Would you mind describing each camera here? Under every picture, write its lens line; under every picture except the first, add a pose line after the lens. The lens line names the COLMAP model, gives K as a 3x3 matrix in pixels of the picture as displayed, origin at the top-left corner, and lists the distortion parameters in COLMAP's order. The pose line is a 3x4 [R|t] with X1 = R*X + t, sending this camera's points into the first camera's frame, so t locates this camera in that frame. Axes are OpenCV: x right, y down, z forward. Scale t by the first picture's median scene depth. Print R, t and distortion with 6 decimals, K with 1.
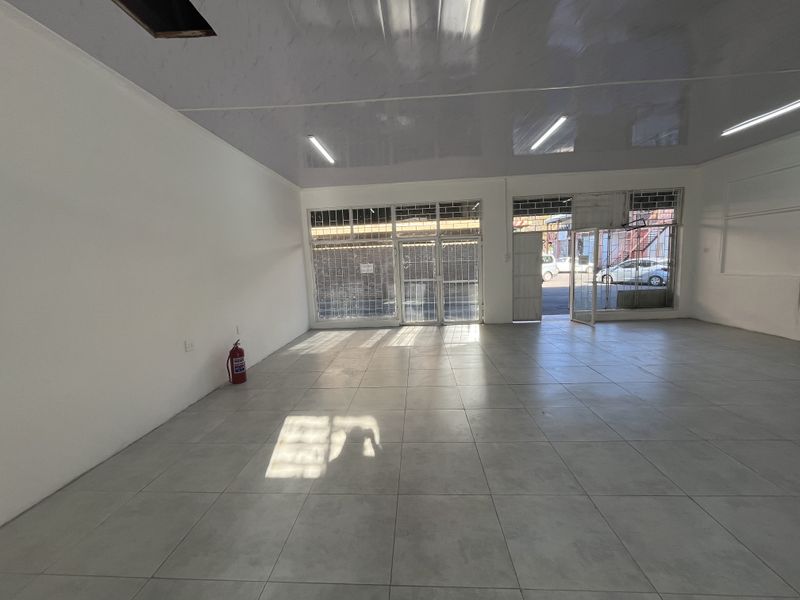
lens RADIAL K [[323.8, 0, 395.8], [0, 323.8, 300.2], [0, 0, 1]] dist [-0.002930, 0.000437]
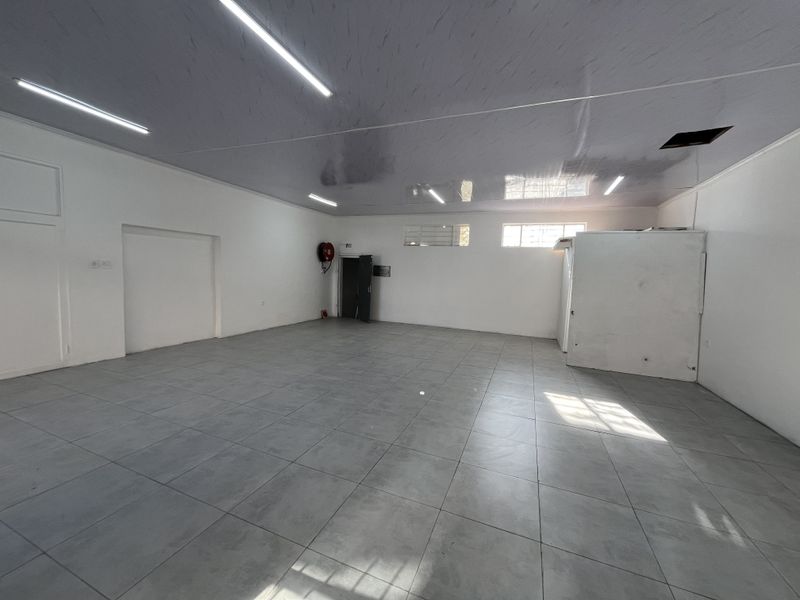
lens RADIAL K [[323.8, 0, 396.1], [0, 323.8, 297.6], [0, 0, 1]] dist [-0.002930, 0.000437]
pose [[-0.947293, -0.023985, 0.319468, 0.062585], [0.034440, 0.983791, 0.175983, -0.120857], [-0.318511, 0.177710, -0.931112, 0.958441]]
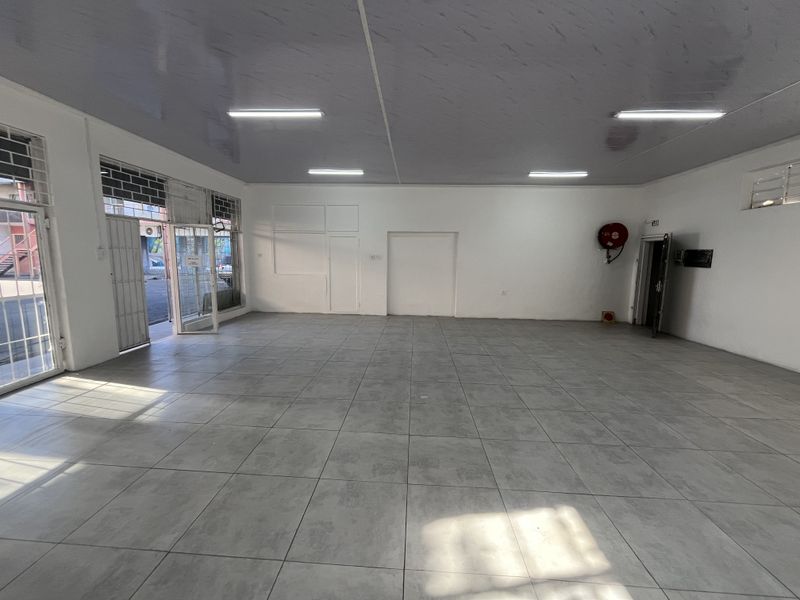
lens RADIAL K [[323.8, 0, 397.5], [0, 323.8, 298.3], [0, 0, 1]] dist [-0.002930, 0.000437]
pose [[-0.008029, -0.087529, 0.996130, -0.272884], [0.103171, 0.990773, 0.087890, -0.042528], [-0.994631, 0.103477, 0.001075, 0.453841]]
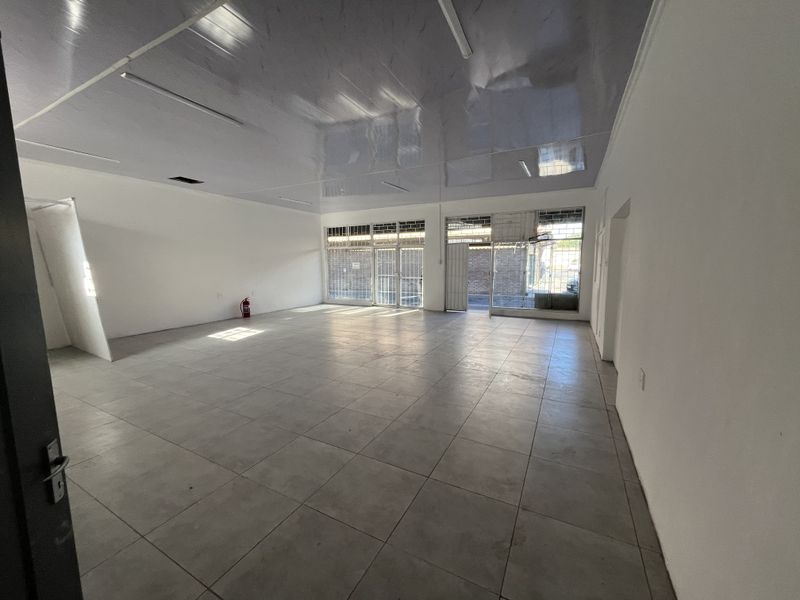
lens RADIAL K [[323.8, 0, 395.3], [0, 323.8, 298.6], [0, 0, 1]] dist [-0.002930, 0.000437]
pose [[0.907223, 0.083786, -0.412221, 0.741794], [-0.081076, 0.996417, 0.024094, 0.004138], [0.412763, 0.011563, 0.910765, -0.303065]]
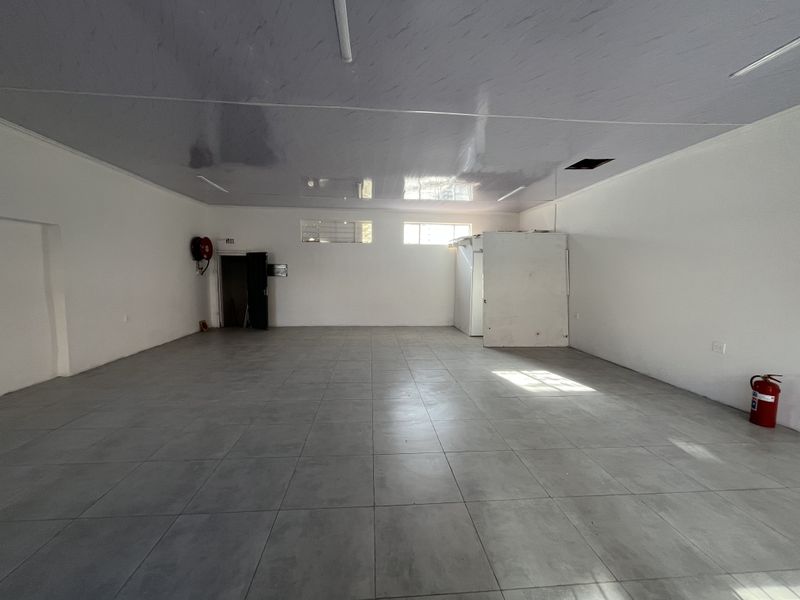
lens RADIAL K [[323.8, 0, 396.7], [0, 323.8, 298.3], [0, 0, 1]] dist [-0.002930, 0.000437]
pose [[-0.989020, 0.041110, -0.141948, 0.293834], [0.012034, 0.979742, 0.199902, -0.126247], [0.147290, 0.195999, -0.969479, 0.944777]]
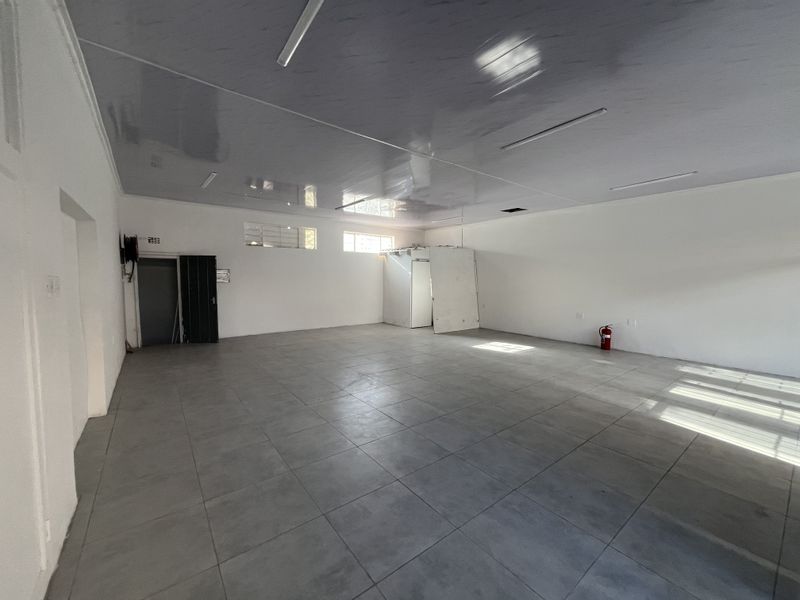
lens RADIAL K [[323.8, 0, 397.8], [0, 323.8, 294.9], [0, 0, 1]] dist [-0.002930, 0.000437]
pose [[-0.754930, 0.071962, -0.651845, 0.821174], [-0.052597, 0.984115, 0.169560, -0.144952], [0.653693, 0.162291, -0.739153, 0.892500]]
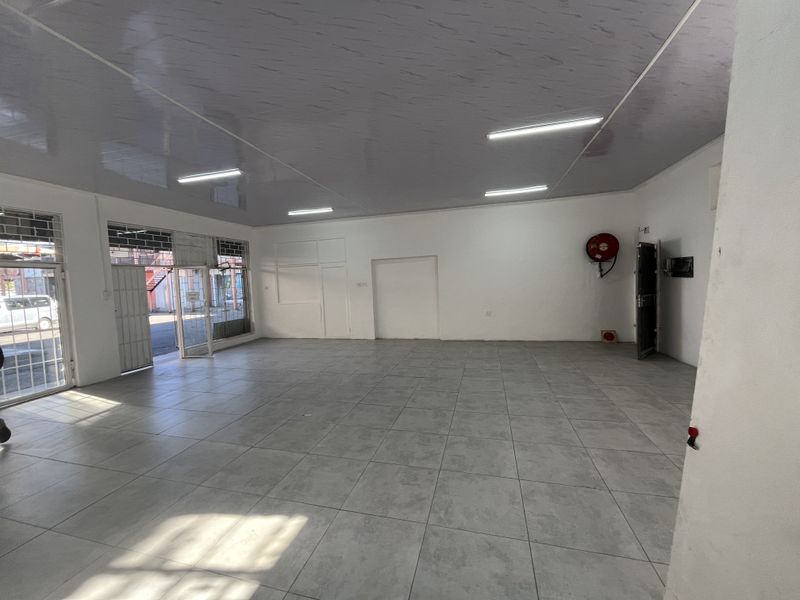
lens RADIAL K [[323.8, 0, 397.4], [0, 323.8, 298.8], [0, 0, 1]] dist [-0.002930, 0.000437]
pose [[0.204925, -0.020639, 0.978560, -0.282847], [0.148369, 0.988879, -0.010214, -0.008270], [-0.967467, 0.147281, 0.205709, 0.151300]]
